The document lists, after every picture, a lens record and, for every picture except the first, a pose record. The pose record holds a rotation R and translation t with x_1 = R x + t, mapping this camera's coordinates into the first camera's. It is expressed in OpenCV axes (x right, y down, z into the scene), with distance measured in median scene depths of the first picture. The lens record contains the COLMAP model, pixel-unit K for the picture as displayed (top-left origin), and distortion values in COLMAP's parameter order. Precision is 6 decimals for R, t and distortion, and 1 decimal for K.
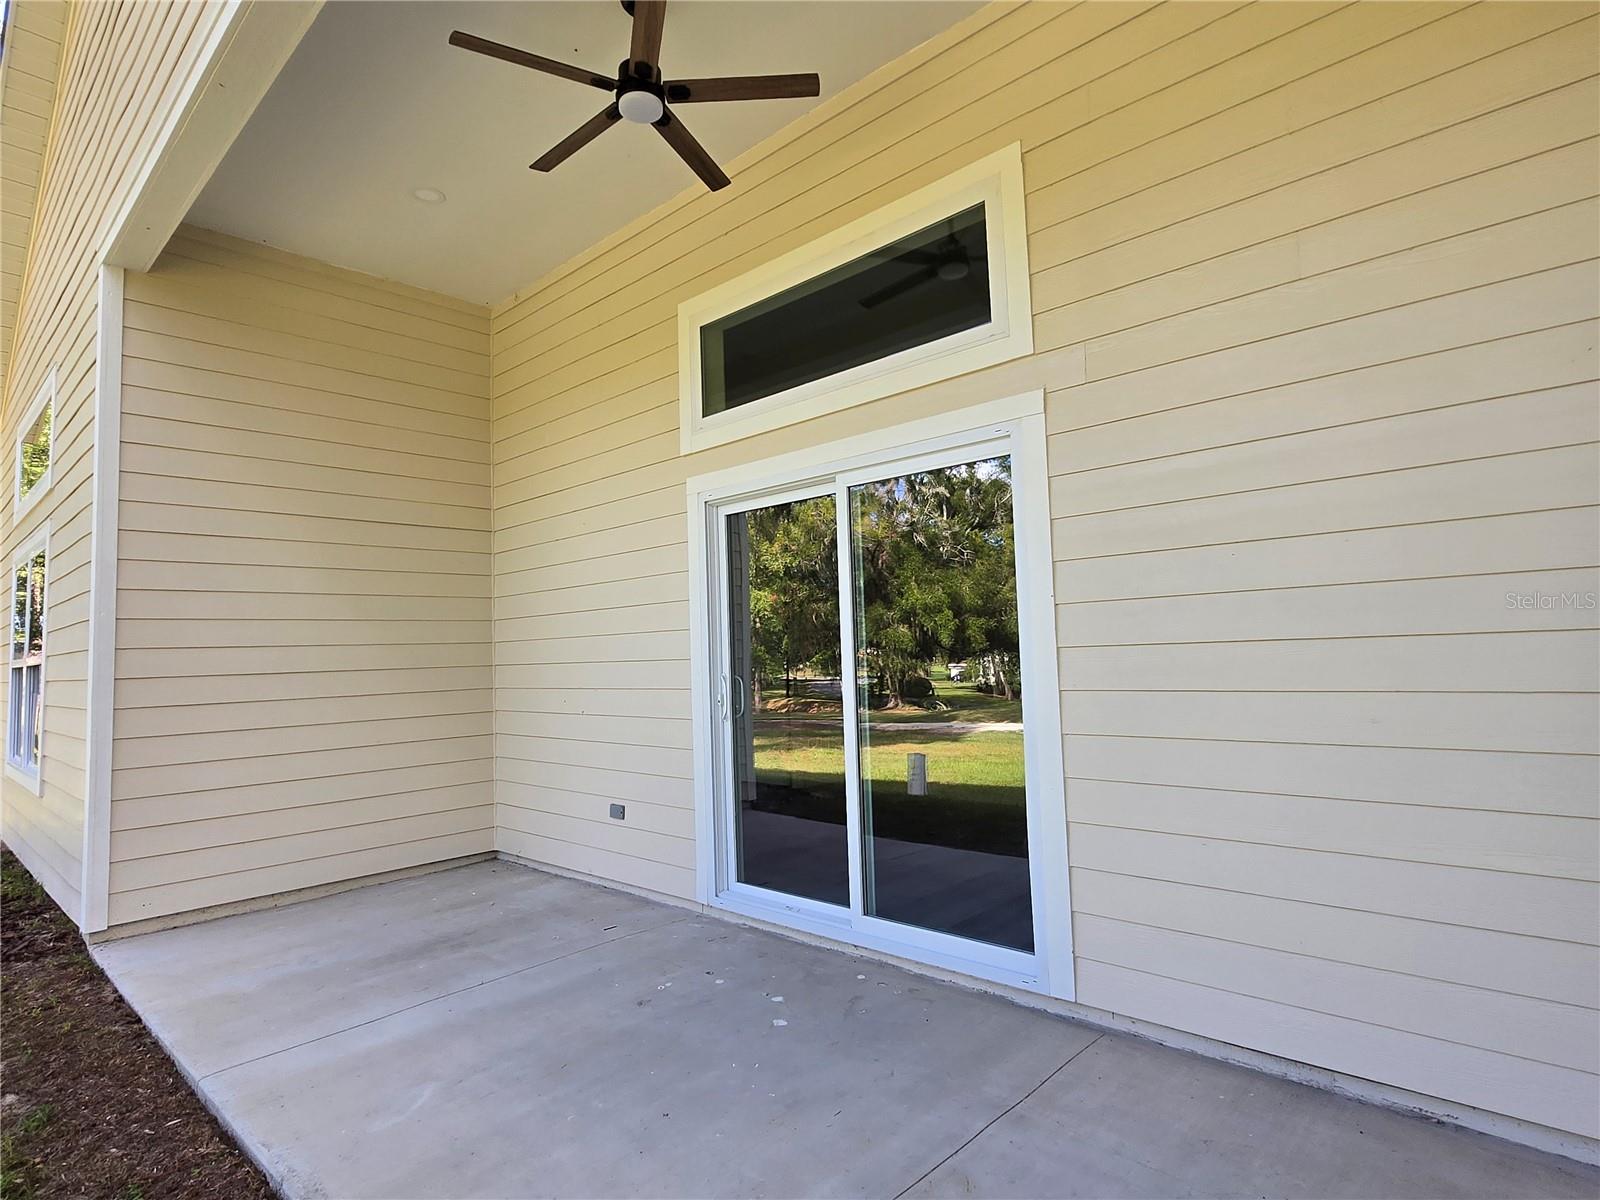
lens RADIAL K [[885.7, 0, 804.8], [0, 885.7, 598.8], [0, 0, 1]] dist [0.004444, -0.002638]
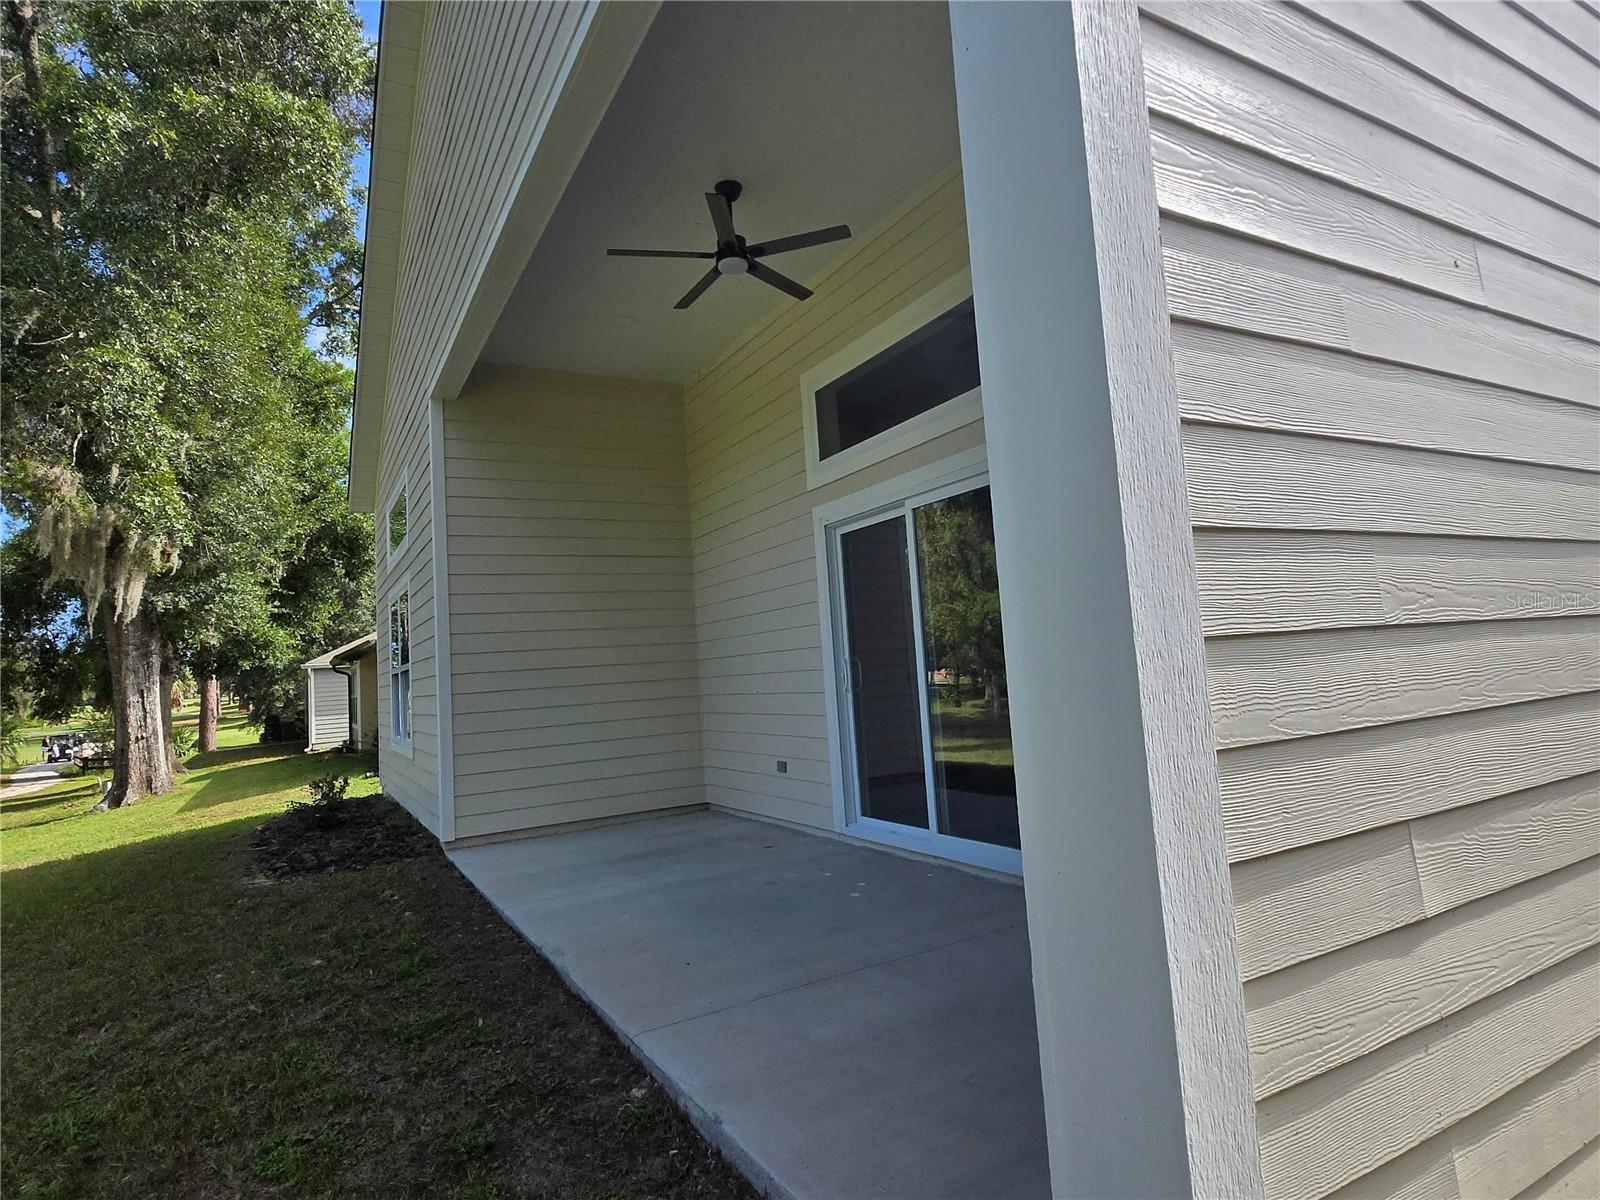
lens RADIAL K [[885.7, 0, 796.8], [0, 885.7, 598.9], [0, 0, 1]] dist [0.004444, -0.002638]
pose [[0.956060, -0.053918, -0.288172, 0.220013], [0.053517, 0.998524, -0.009278, 0.008409], [0.288247, -0.006551, 0.957534, -0.265208]]
